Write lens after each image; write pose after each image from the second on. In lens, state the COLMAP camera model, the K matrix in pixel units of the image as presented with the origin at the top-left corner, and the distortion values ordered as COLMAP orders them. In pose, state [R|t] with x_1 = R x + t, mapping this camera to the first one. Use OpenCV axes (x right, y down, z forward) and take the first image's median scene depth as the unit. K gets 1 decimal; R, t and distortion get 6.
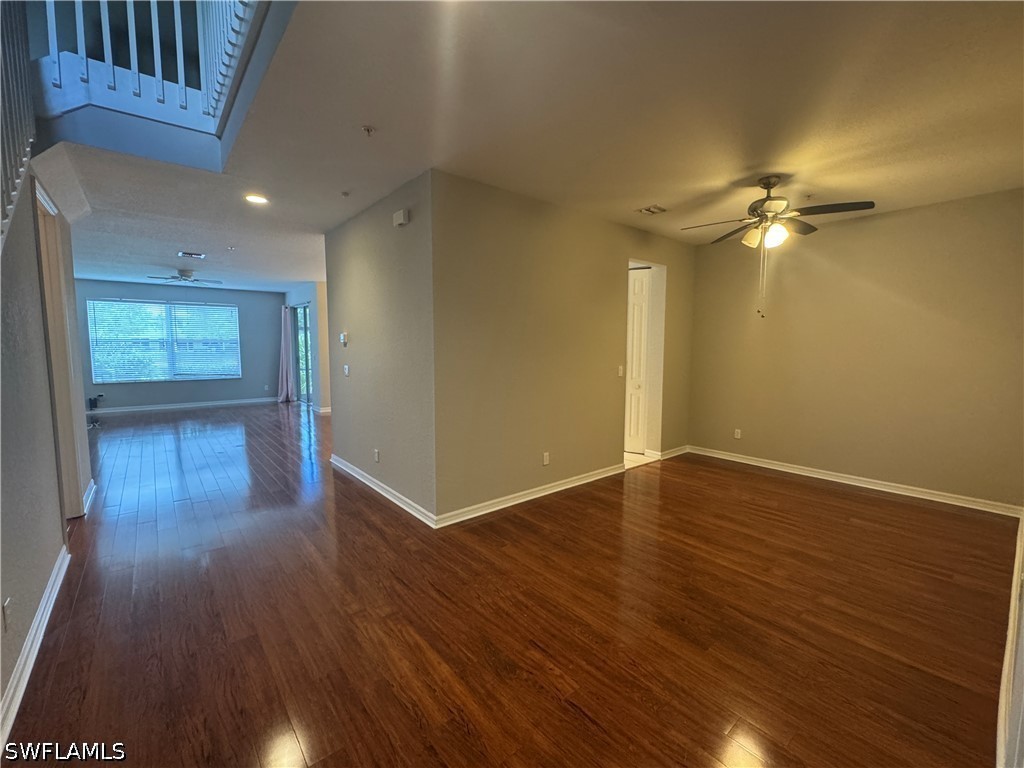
lens RADIAL K [[435.3, 0, 512.0], [0, 435.3, 384.0], [0, 0, 1]] dist [-0.001534, -0.000842]
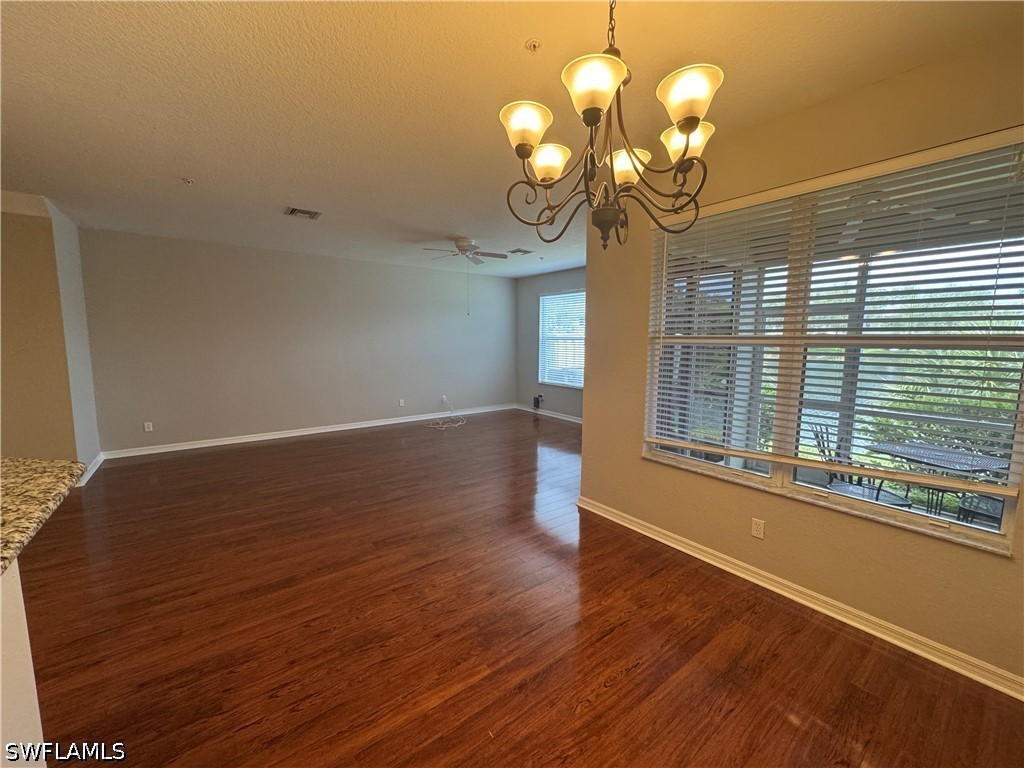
lens RADIAL K [[408.2, 0, 512.0], [0, 408.2, 384.0], [0, 0, 1]] dist [-0.002480, -0.000277]
pose [[-0.039383, 0.108597, -0.993305, -0.137659], [-0.098189, 0.988845, 0.112003, -0.242221], [0.994388, 0.101942, -0.028281, 2.481008]]
